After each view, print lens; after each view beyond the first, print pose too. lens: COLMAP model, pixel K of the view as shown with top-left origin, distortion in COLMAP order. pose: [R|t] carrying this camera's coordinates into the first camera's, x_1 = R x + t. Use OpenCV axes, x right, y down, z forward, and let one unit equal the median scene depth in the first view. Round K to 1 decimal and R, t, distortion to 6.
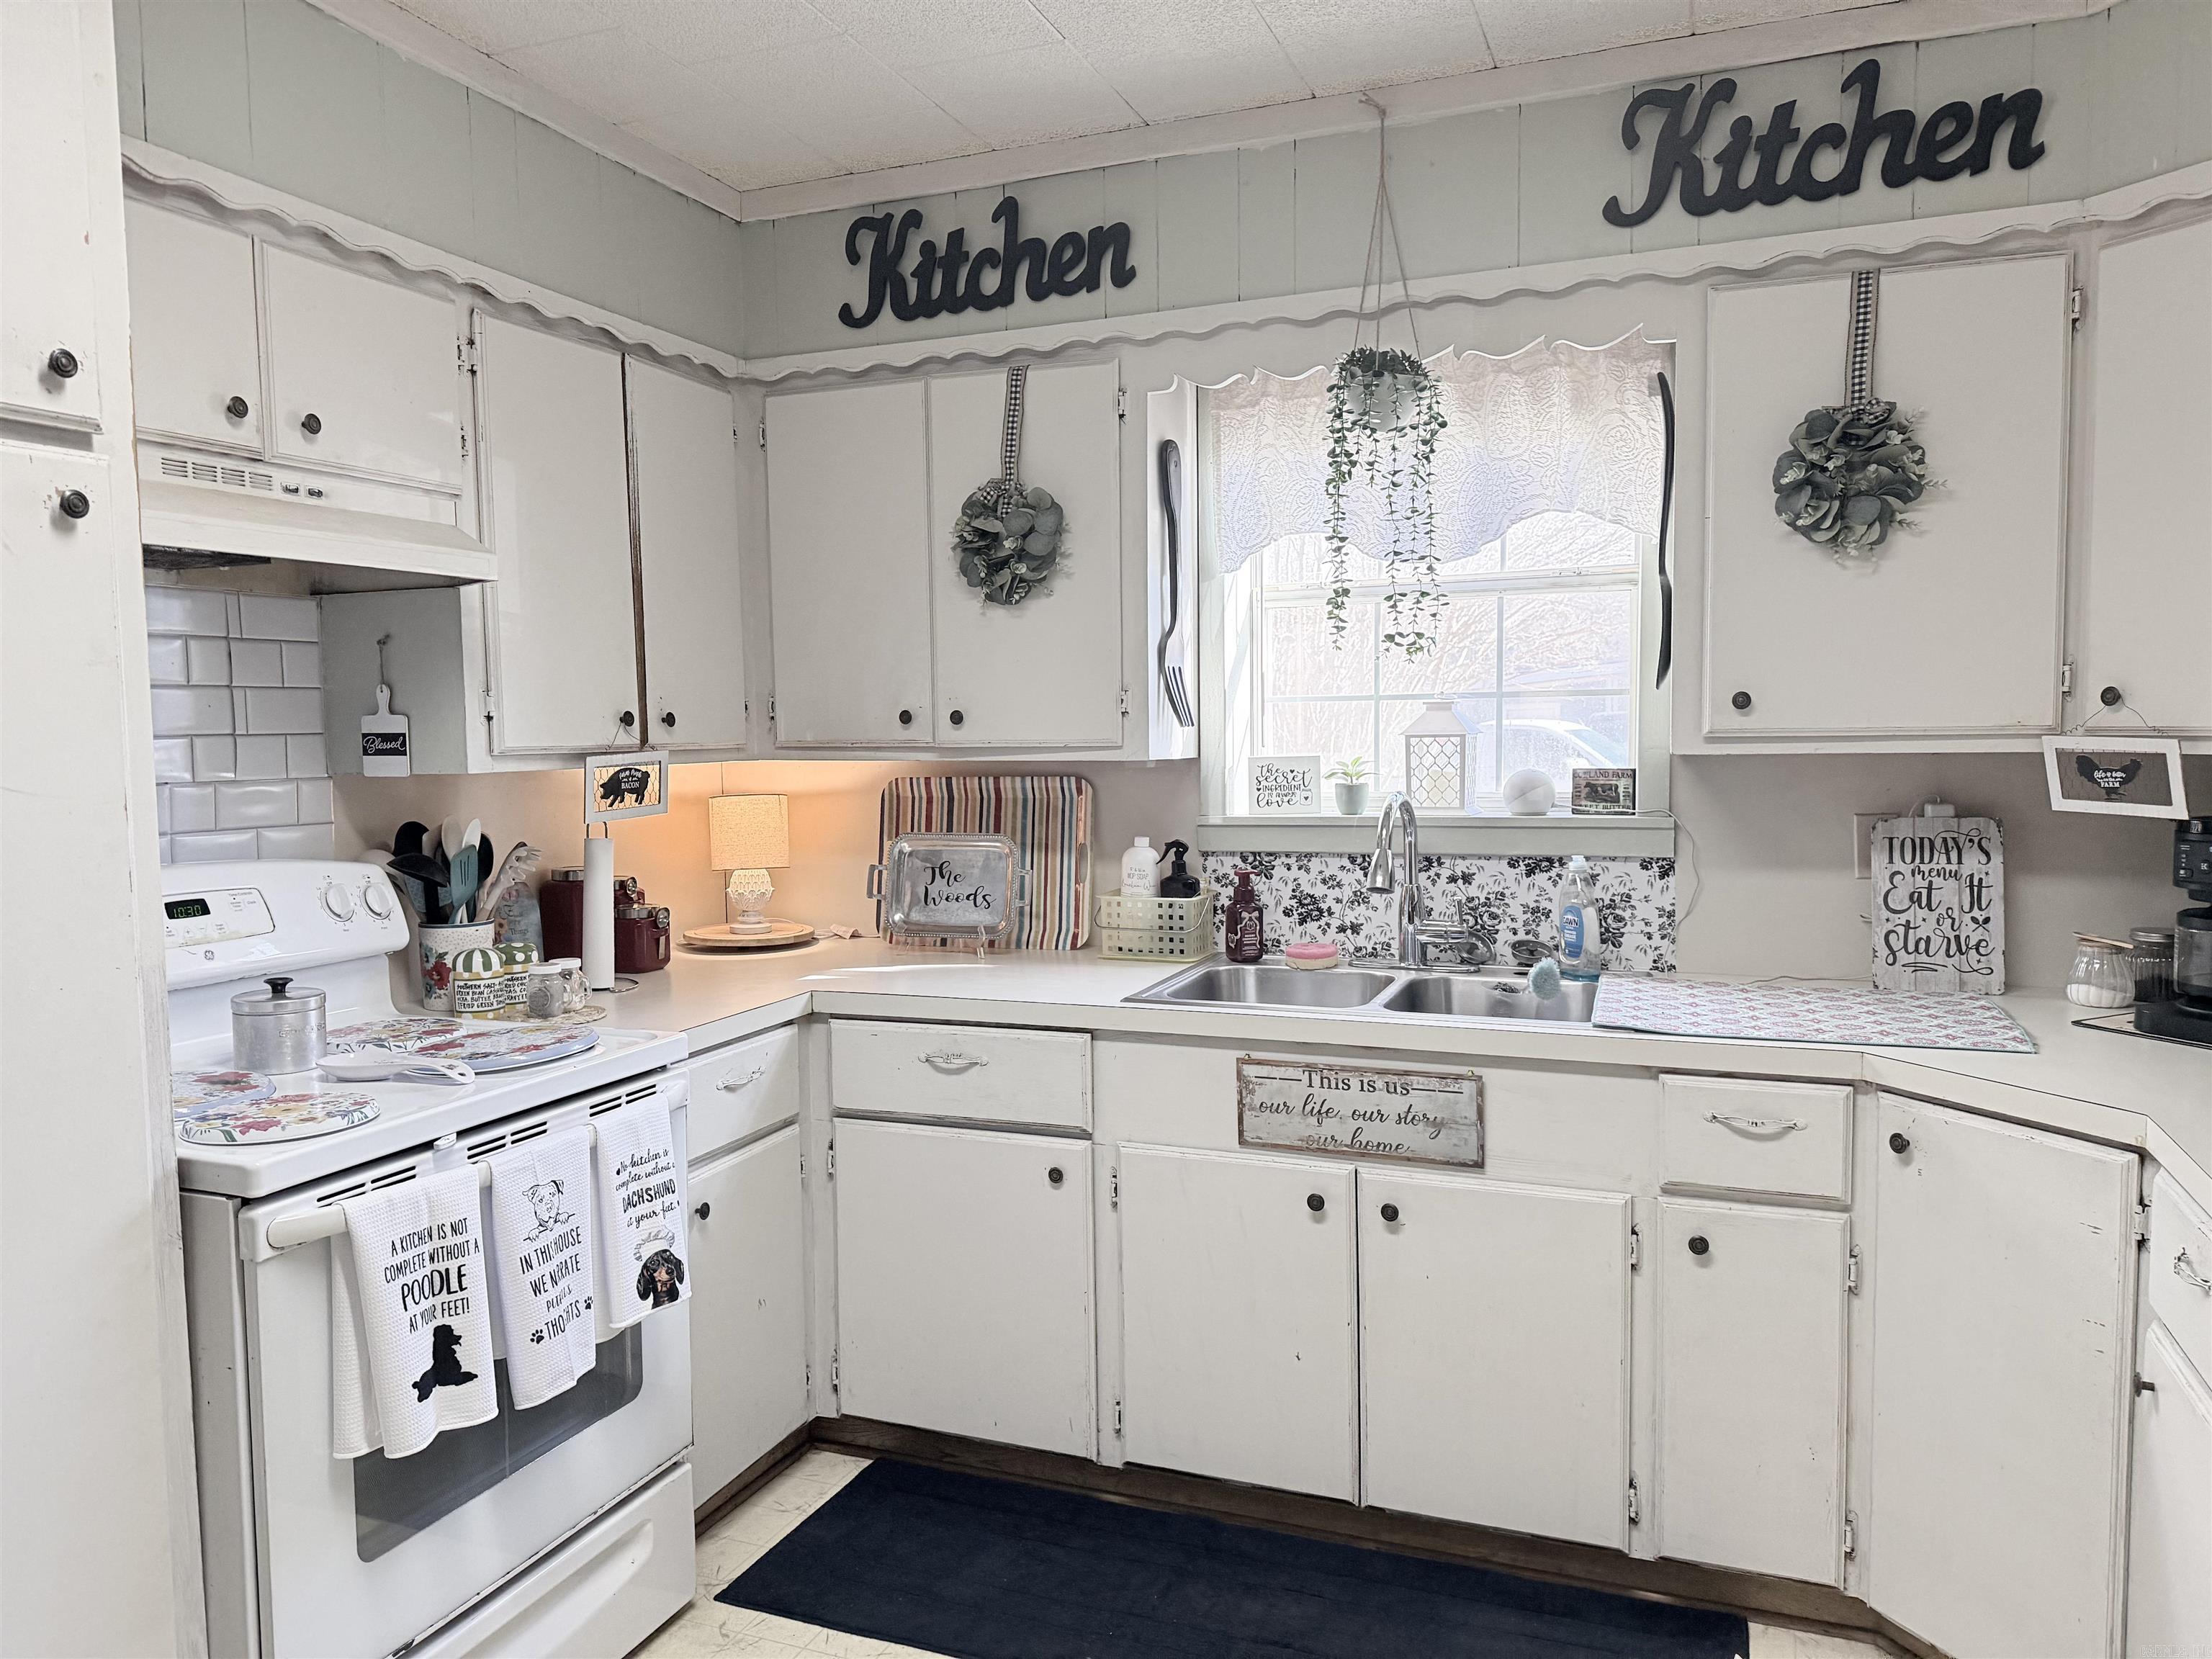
lens RADIAL K [[1531.6, 0, 1112.8], [0, 1531.6, 830.8], [0, 0, 1]] dist [0.076531, -0.098160]
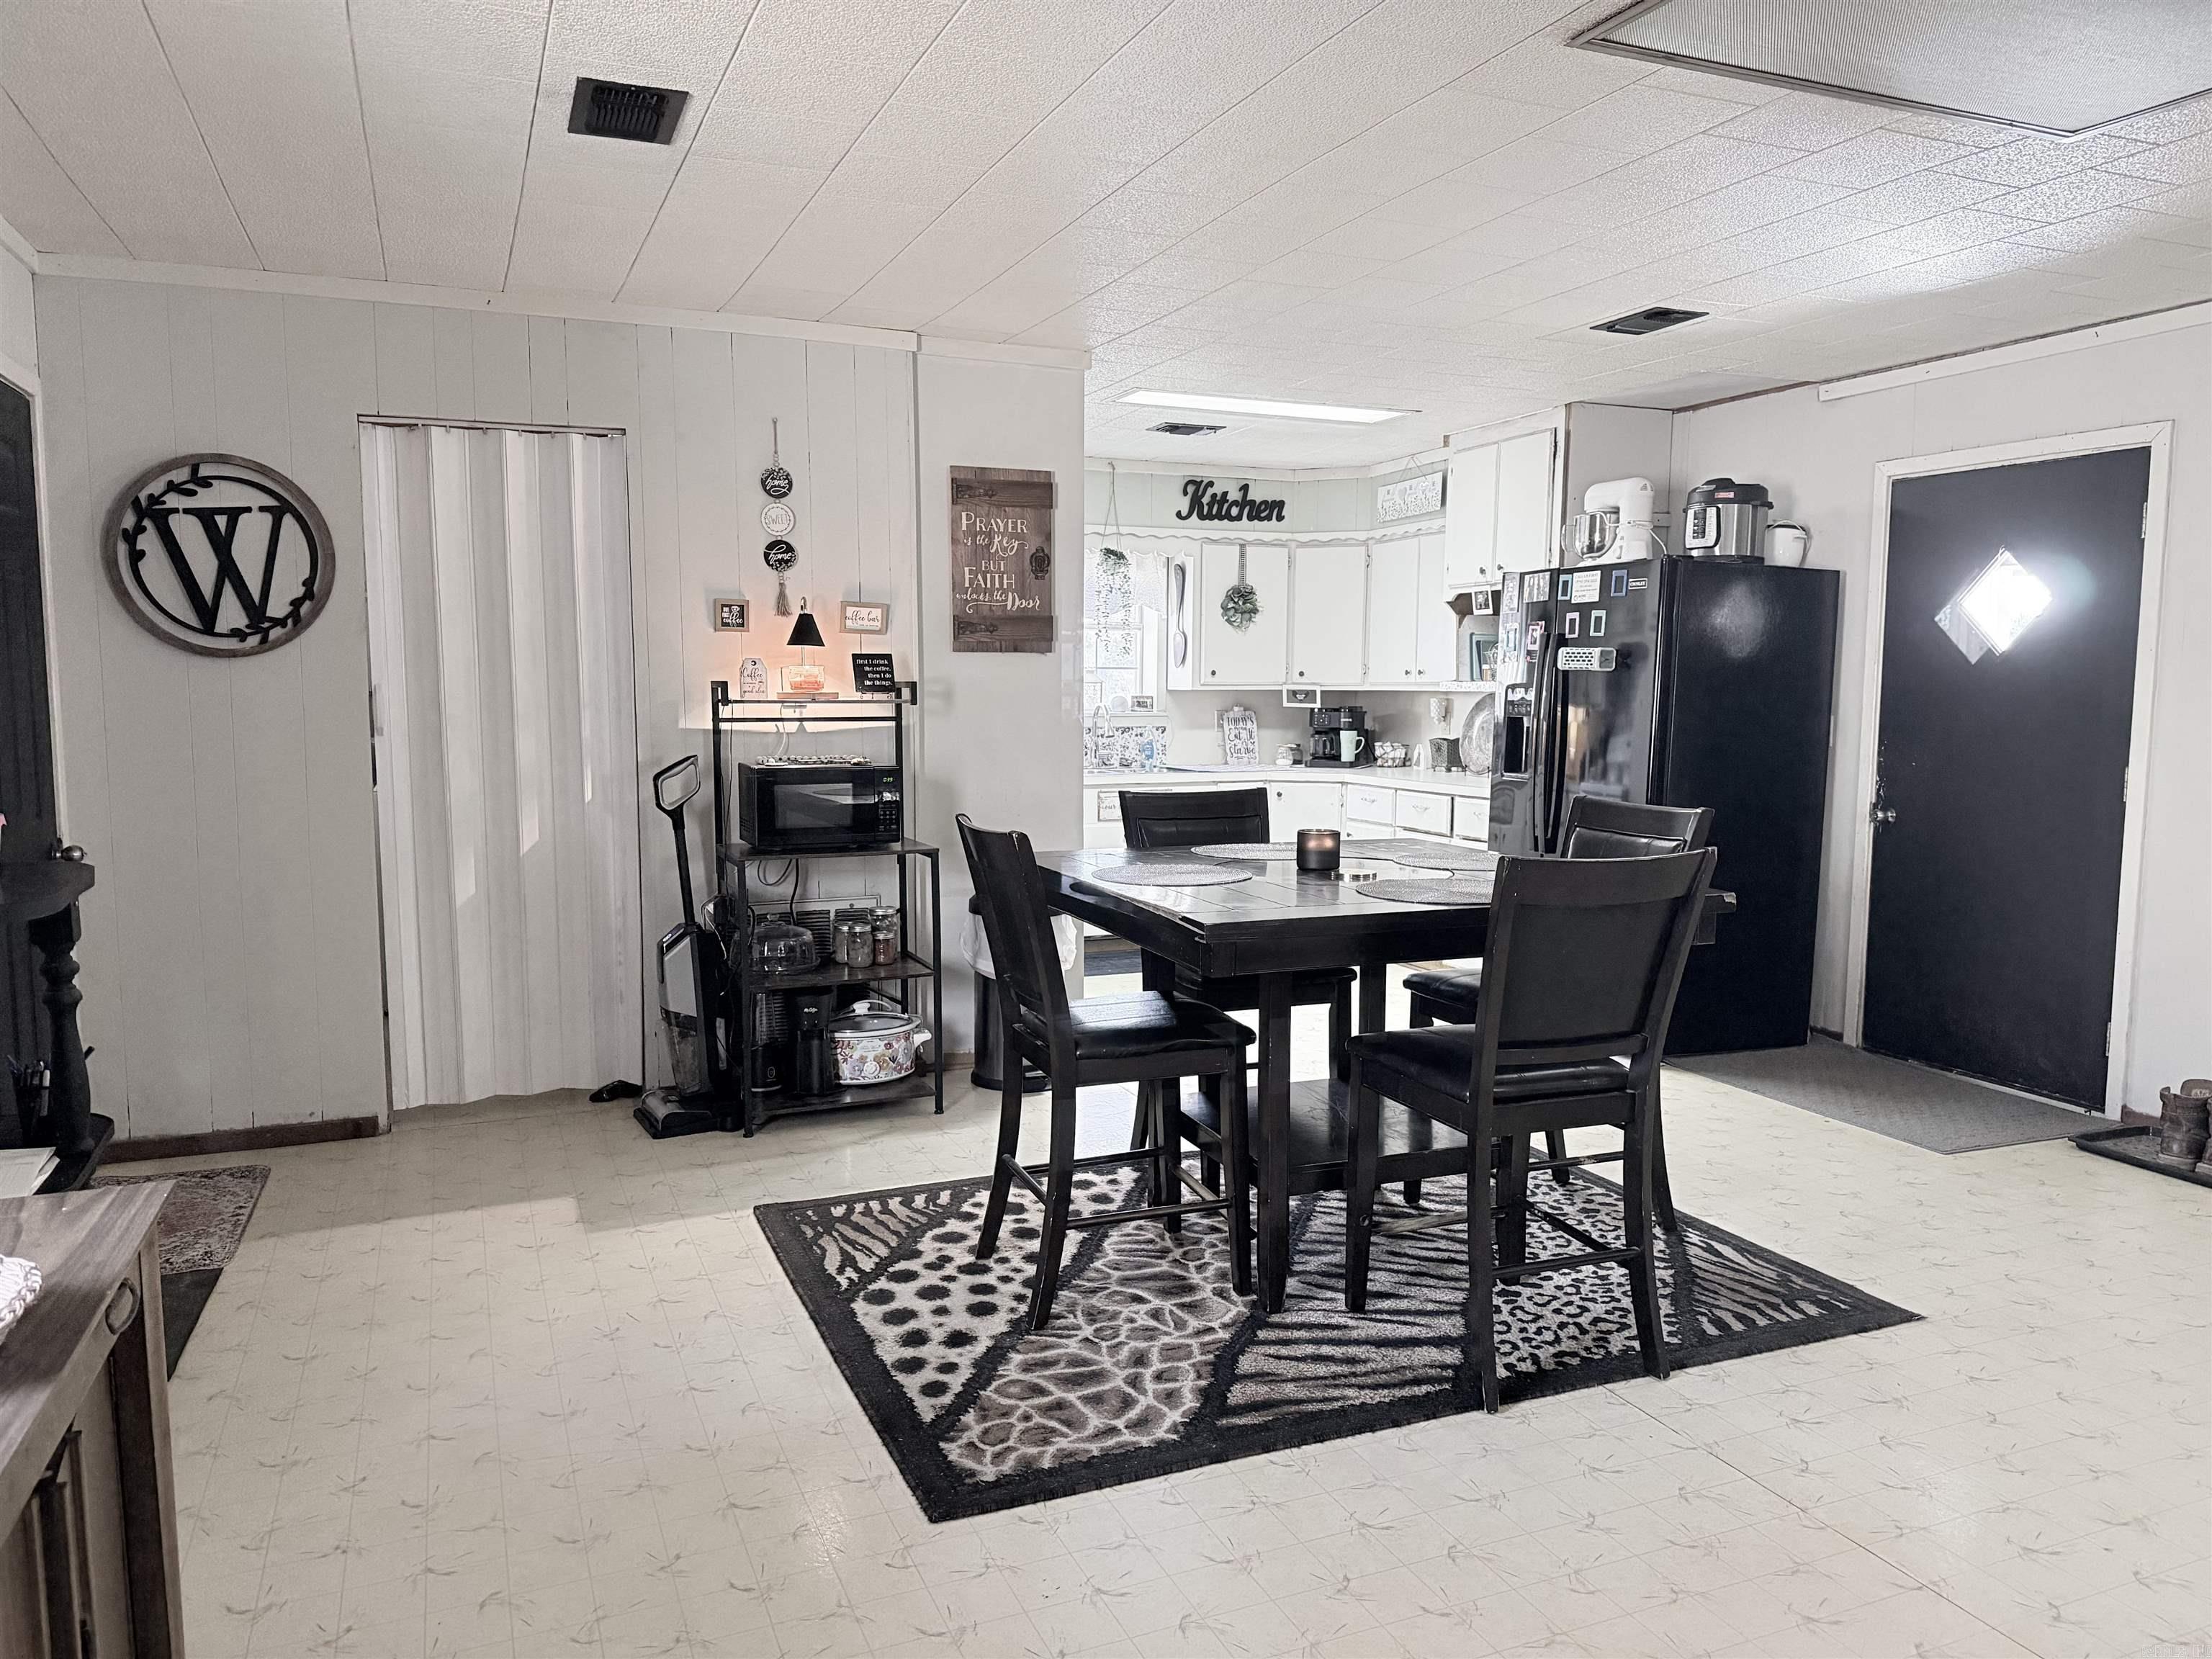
lens RADIAL K [[1531.6, 0, 1096.2], [0, 1531.6, 836.7], [0, 0, 1]] dist [0.076531, -0.098160]
pose [[0.719246, -0.051324, 0.692857, -1.905542], [0.032915, 0.998665, 0.039808, 0.116666], [-0.693976, -0.005826, 0.719975, -1.077757]]
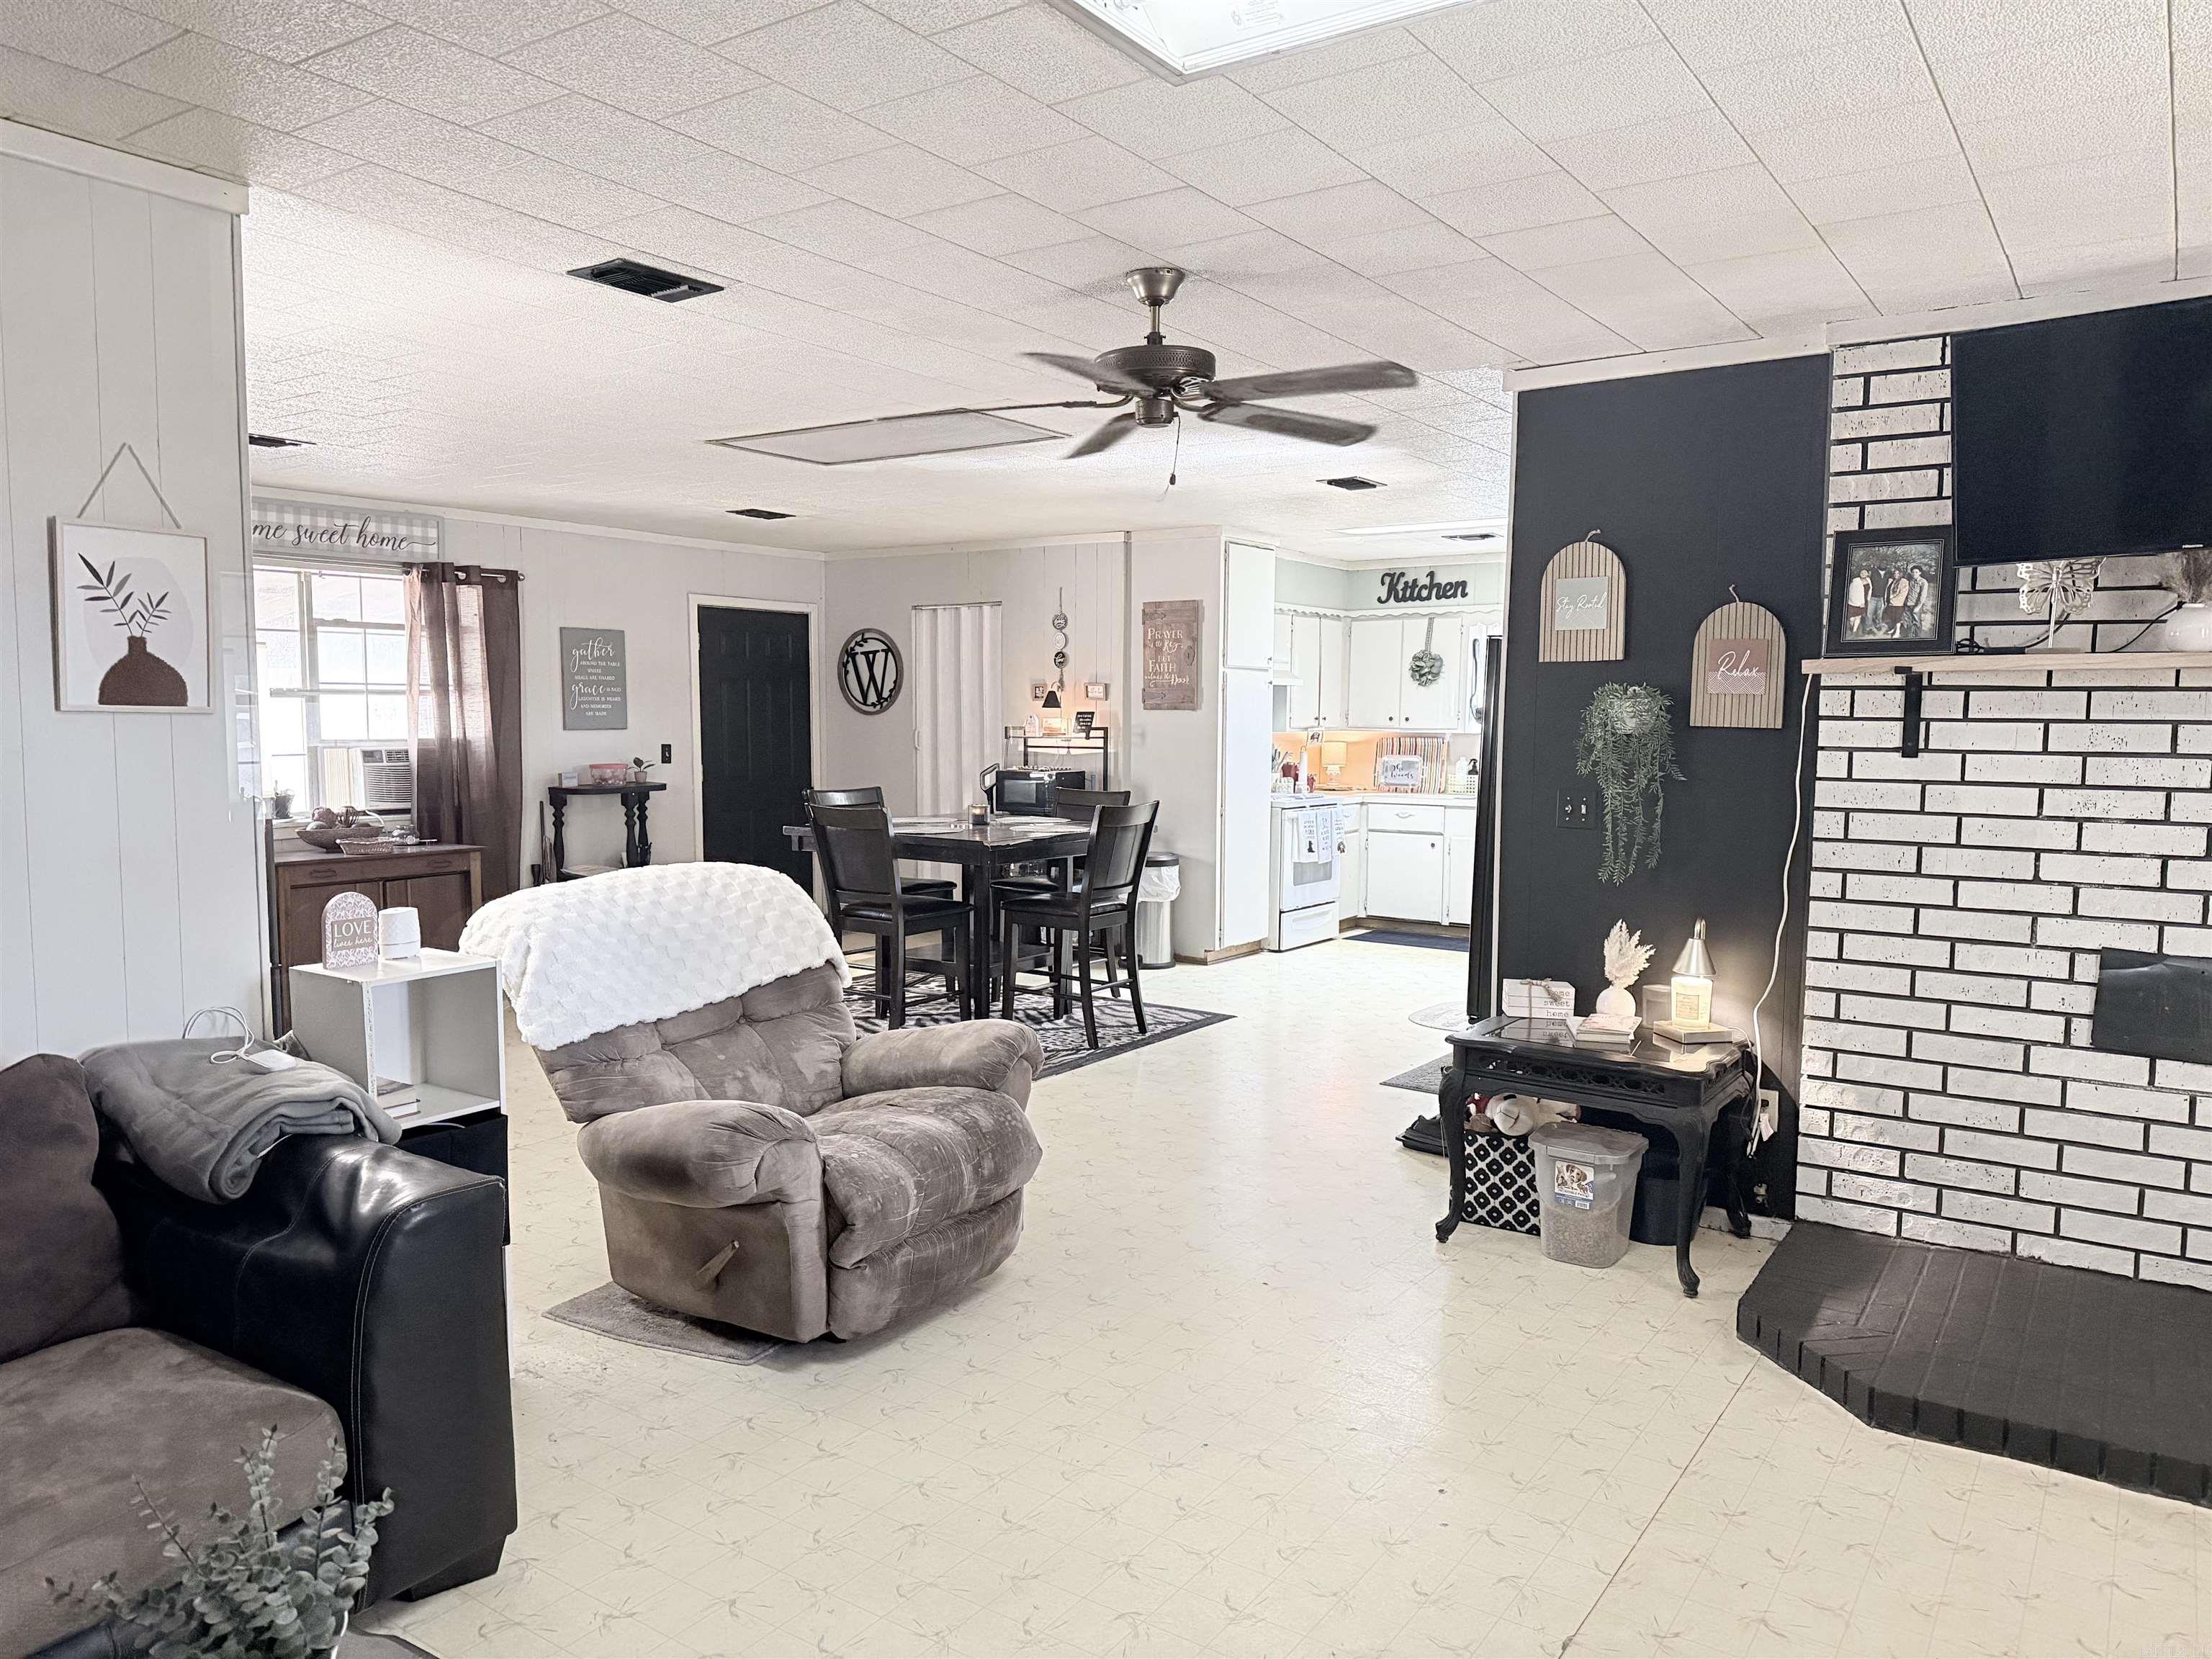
lens RADIAL K [[1531.6, 0, 1091.7], [0, 1531.6, 836.1], [0, 0, 1]] dist [0.076531, -0.098160]
pose [[0.972260, 0.042298, -0.230047, 0.013555], [-0.039400, 0.999076, 0.017181, 0.175901], [0.230561, -0.007641, 0.973028, -2.830867]]
